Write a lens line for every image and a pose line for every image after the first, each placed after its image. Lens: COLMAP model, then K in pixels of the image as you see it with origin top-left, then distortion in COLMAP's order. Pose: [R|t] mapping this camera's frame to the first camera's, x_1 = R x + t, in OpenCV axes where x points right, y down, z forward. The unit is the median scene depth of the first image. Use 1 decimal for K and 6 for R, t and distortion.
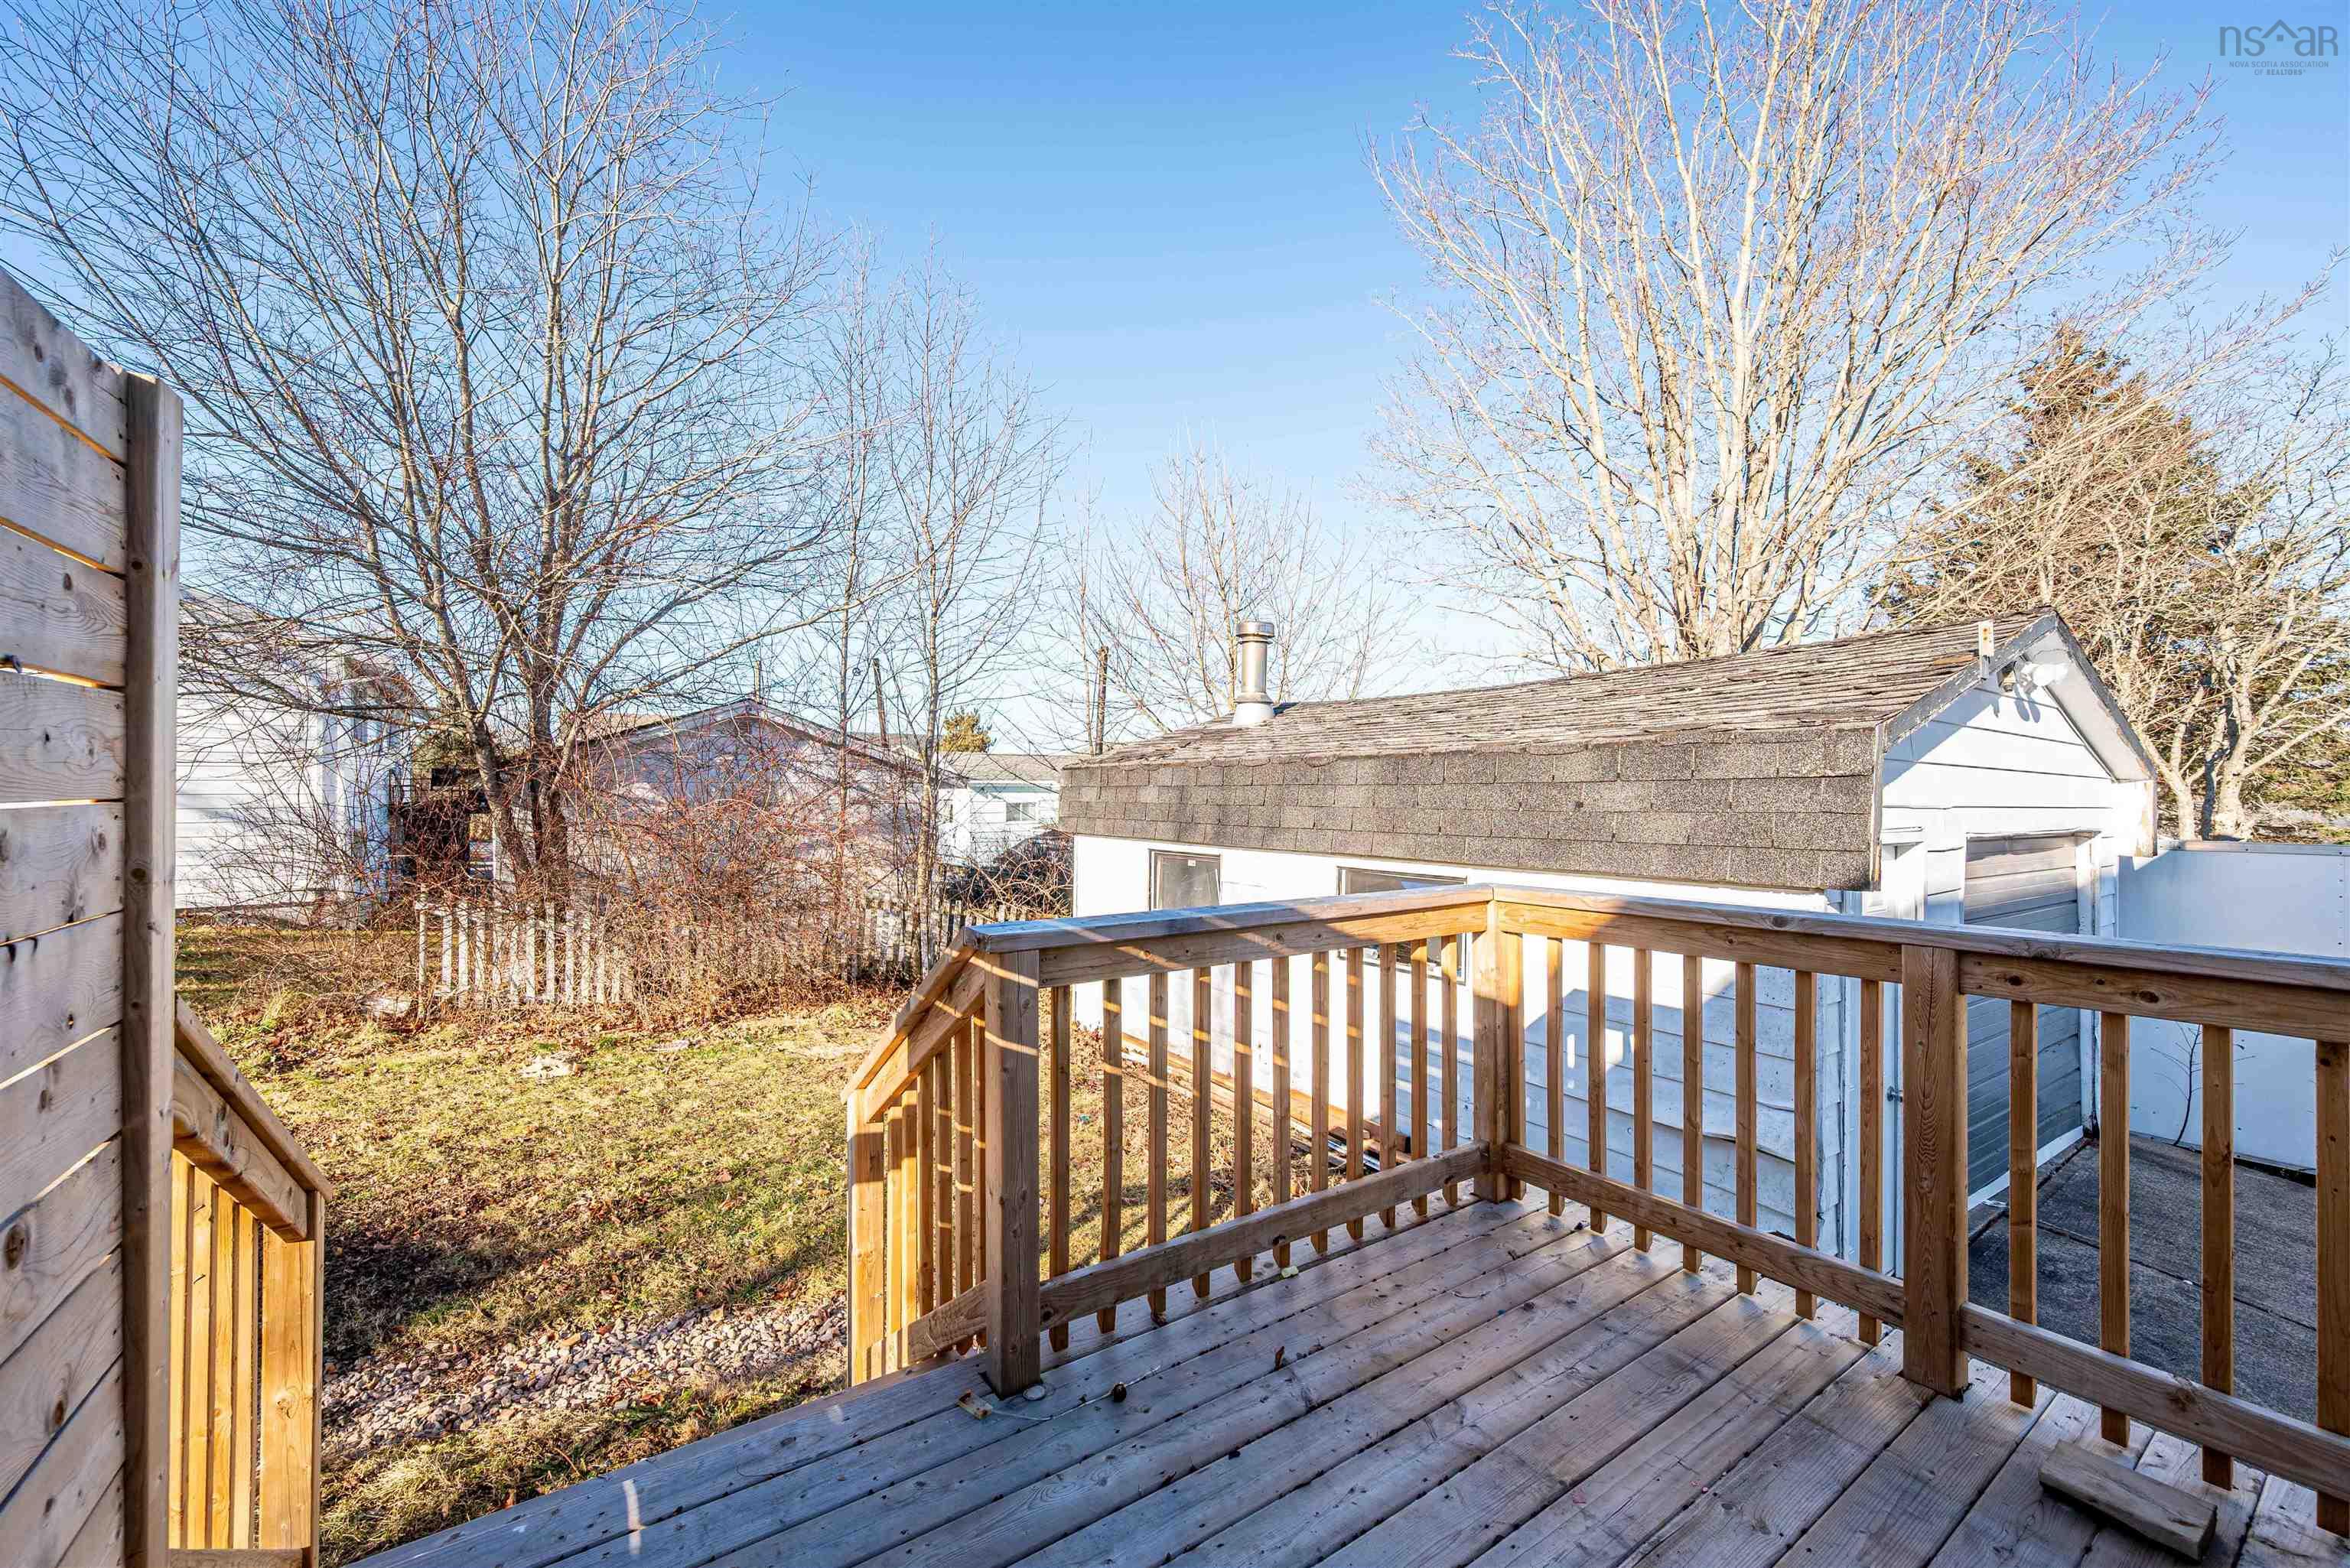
lens RADIAL K [[927.4, 0, 1181.1], [0, 927.4, 789.2], [0, 0, 1]] dist [0.000534, -0.000318]
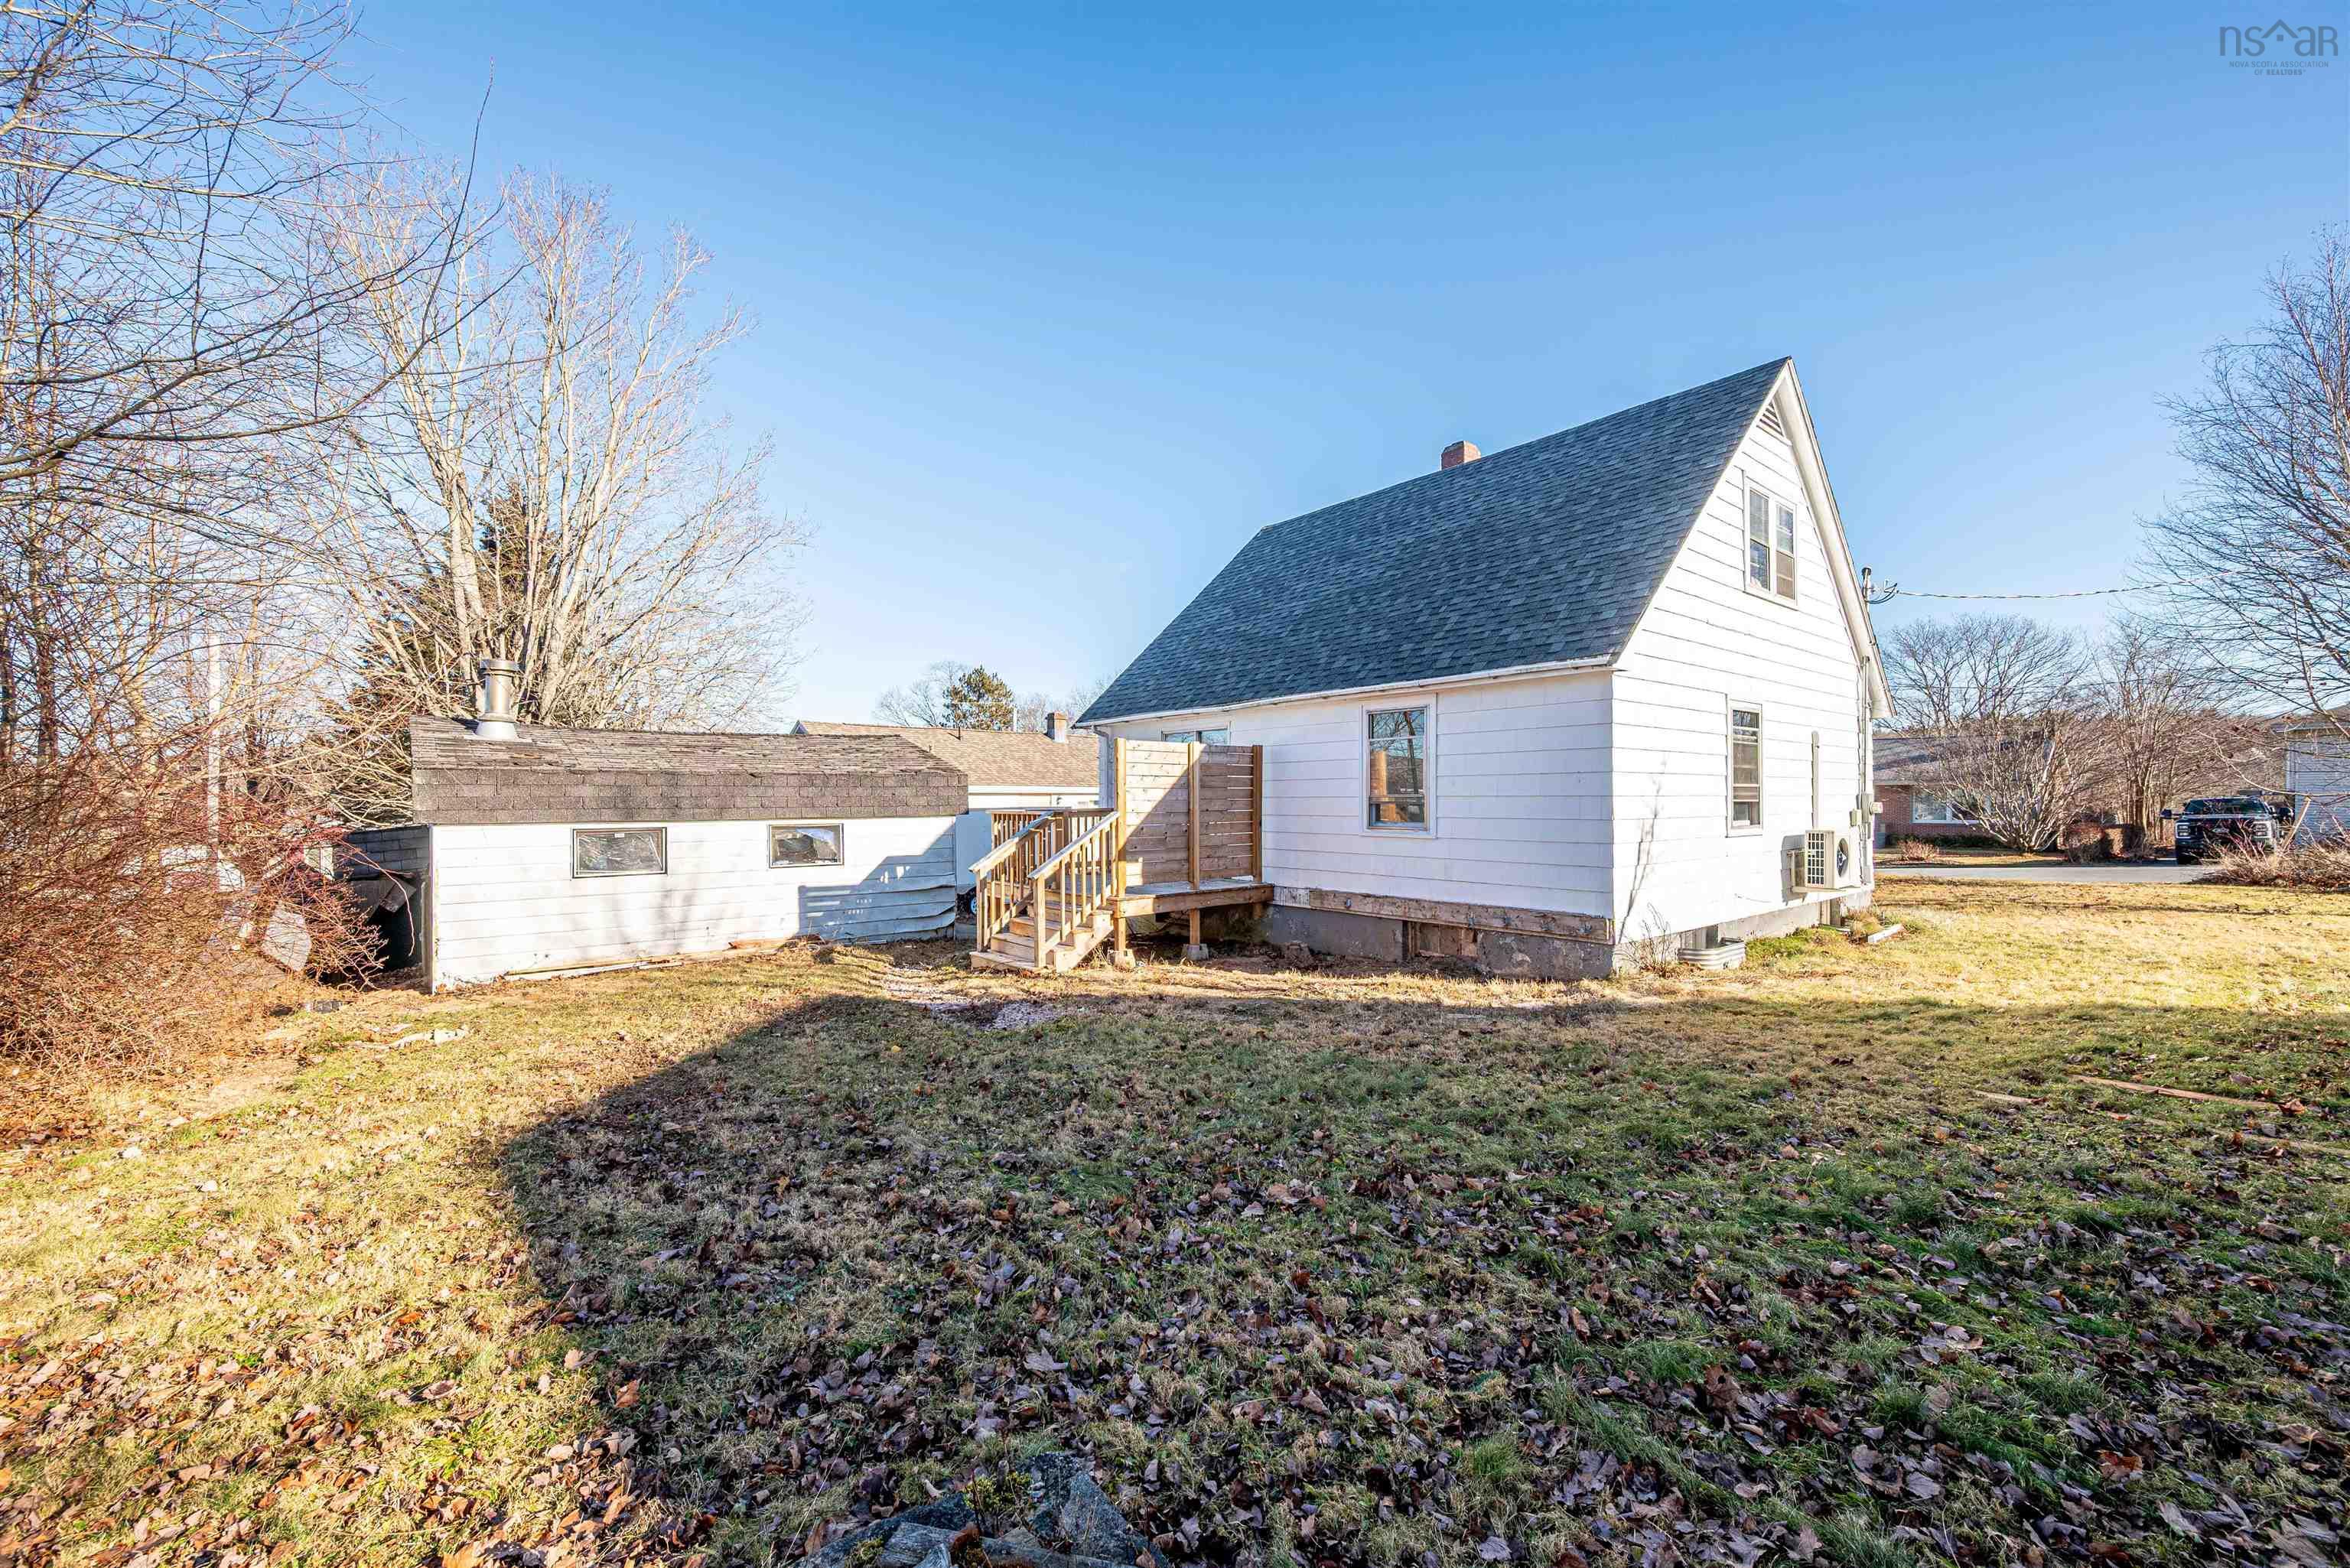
lens RADIAL K [[927.4, 0, 1223.2], [0, 927.4, 800.8], [0, 0, 1]] dist [0.000534, -0.000318]
pose [[-0.137181, -0.002769, 0.990542, -1.659272], [0.001151, 0.999995, 0.002955, 0.019297], [-0.990545, 0.001545, -0.137177, 0.208824]]
